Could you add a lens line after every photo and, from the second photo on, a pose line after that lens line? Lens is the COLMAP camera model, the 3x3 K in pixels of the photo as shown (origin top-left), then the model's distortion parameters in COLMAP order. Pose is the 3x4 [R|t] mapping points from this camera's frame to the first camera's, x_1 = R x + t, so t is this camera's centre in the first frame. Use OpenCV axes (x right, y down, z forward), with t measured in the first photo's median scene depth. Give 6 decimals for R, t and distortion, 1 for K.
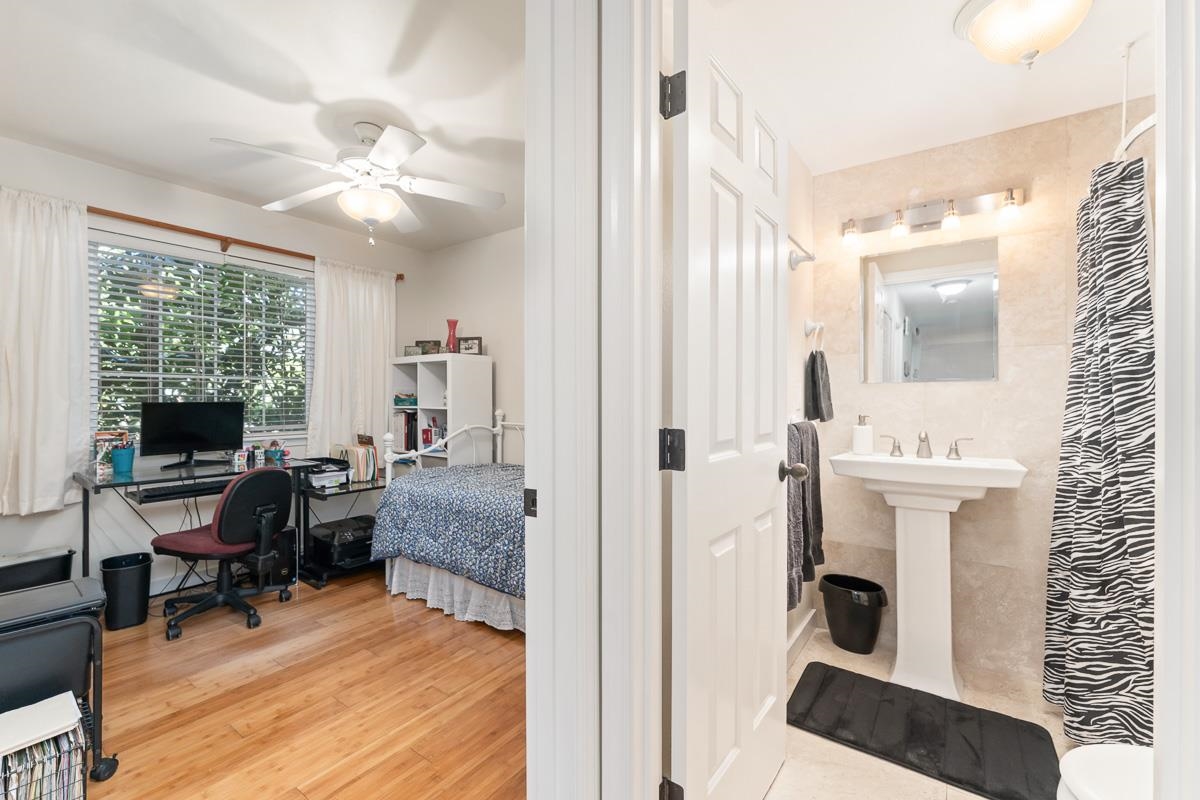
lens RADIAL K [[482.5, 0, 571.0], [0, 482.5, 396.2], [0, 0, 1]] dist [-0.001836, -0.000623]
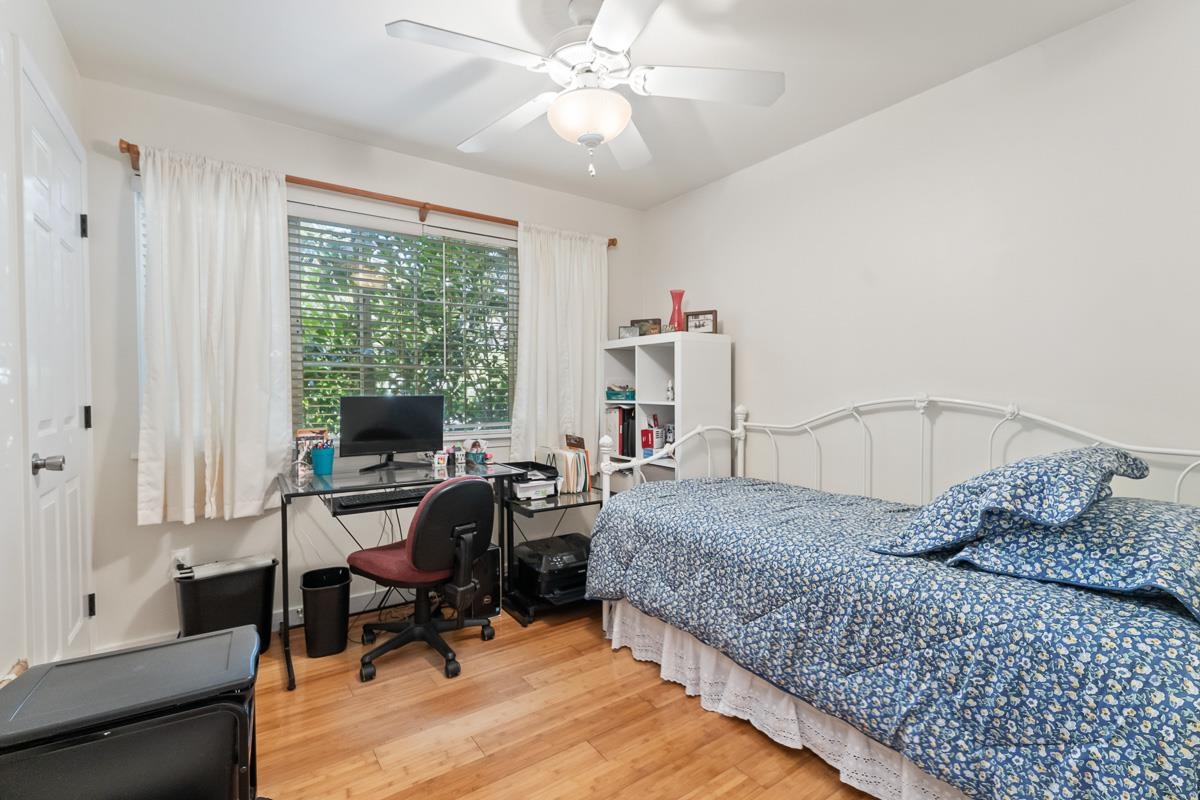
lens RADIAL K [[538.9, 0, 641.3], [0, 538.9, 397.5], [0, 0, 1]] dist [-0.002619, -0.000073]
pose [[0.965954, 0.002373, -0.258704, -0.109038], [0.001996, 0.999860, 0.016624, 0.000668], [0.258707, -0.016574, 0.965814, 0.197350]]
